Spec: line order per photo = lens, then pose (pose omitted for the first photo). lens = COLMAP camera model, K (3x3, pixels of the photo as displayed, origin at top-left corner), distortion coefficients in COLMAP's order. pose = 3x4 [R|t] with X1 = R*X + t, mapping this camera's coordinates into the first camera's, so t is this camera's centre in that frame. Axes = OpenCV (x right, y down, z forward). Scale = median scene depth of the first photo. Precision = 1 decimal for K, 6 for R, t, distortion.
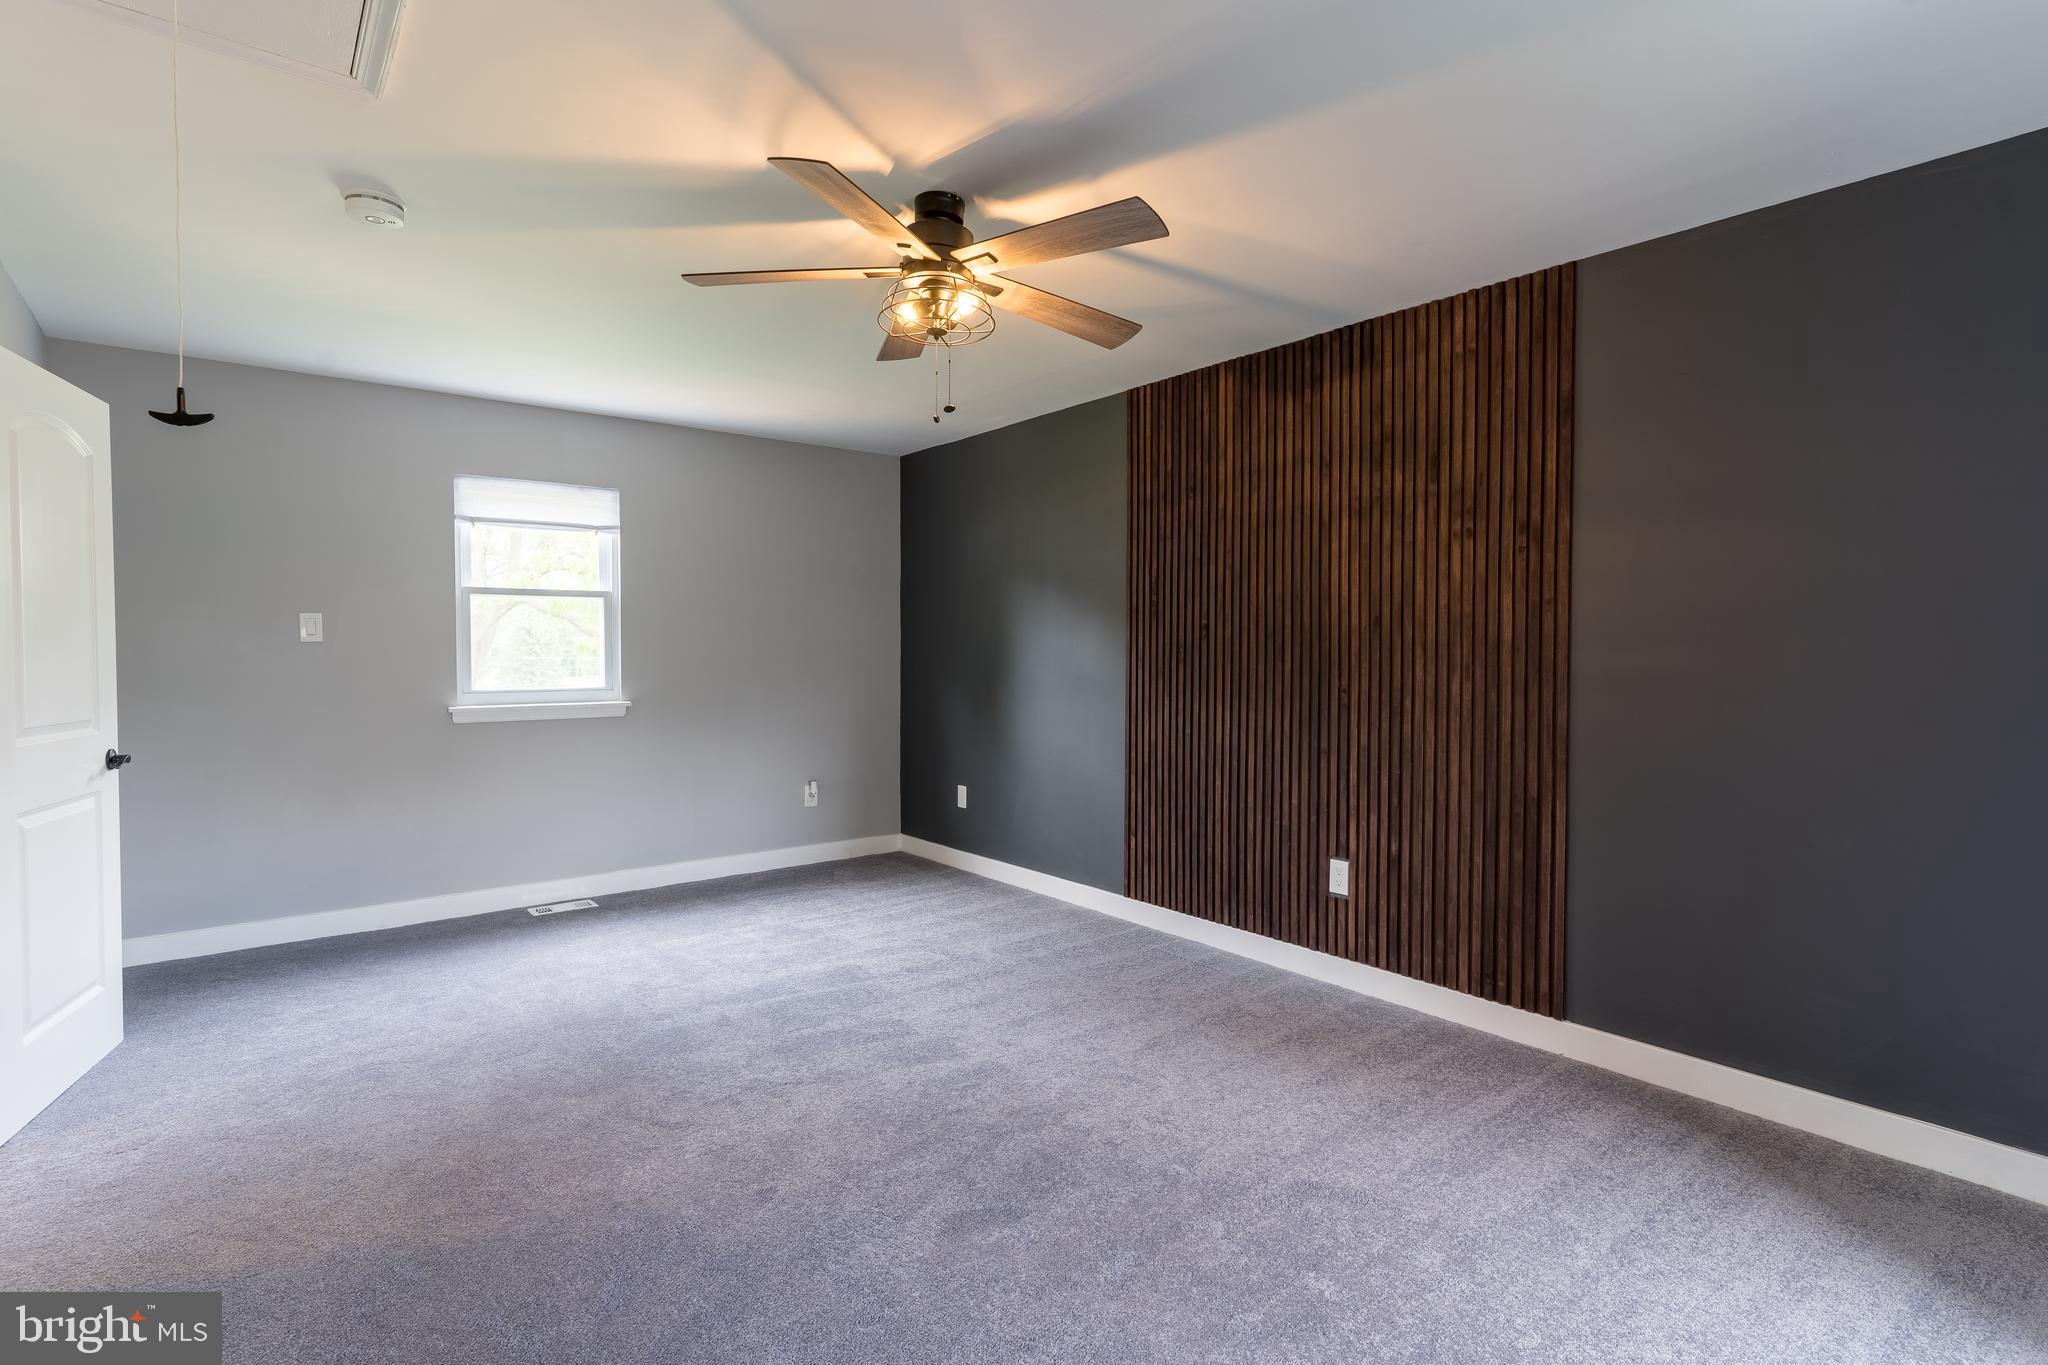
lens RADIAL K [[984.3, 0, 1017.9], [0, 984.3, 671.2], [0, 0, 1]] dist [-0.003322, -0.000161]
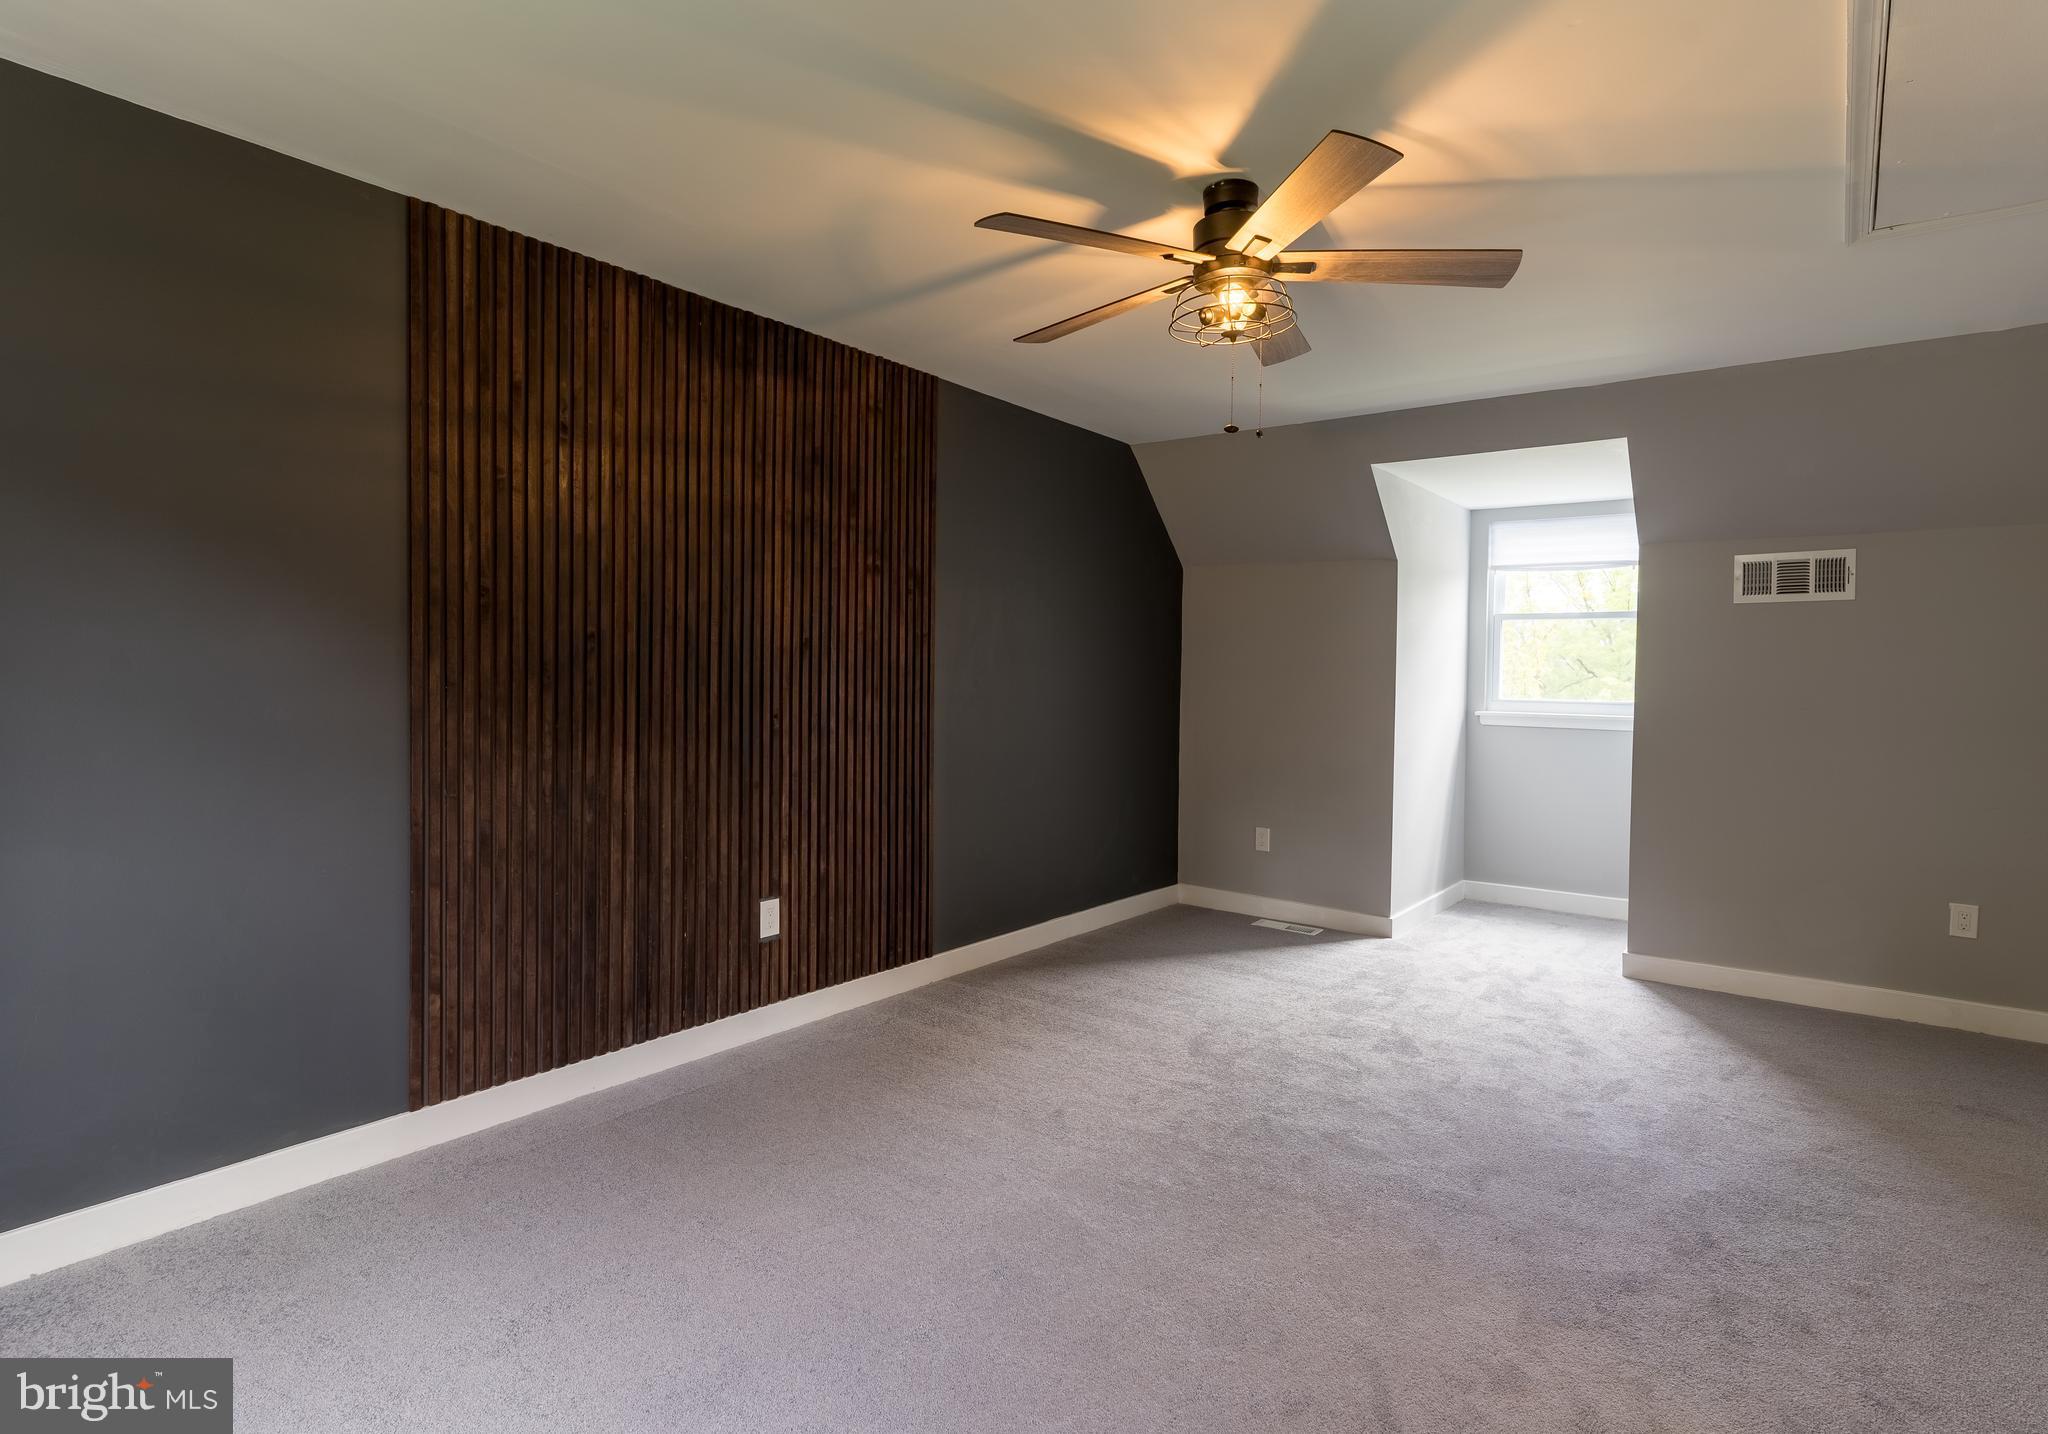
lens RADIAL K [[1156.1, 0, 1023.5], [0, 1156.1, 713.9], [0, 0, 1]] dist [0.009520, 0.002195]
pose [[-0.277698, -0.035881, 0.959998, -0.809262], [0.010674, 0.999125, 0.040431, -0.024363], [-0.960609, 0.021474, -0.277072, 1.116784]]
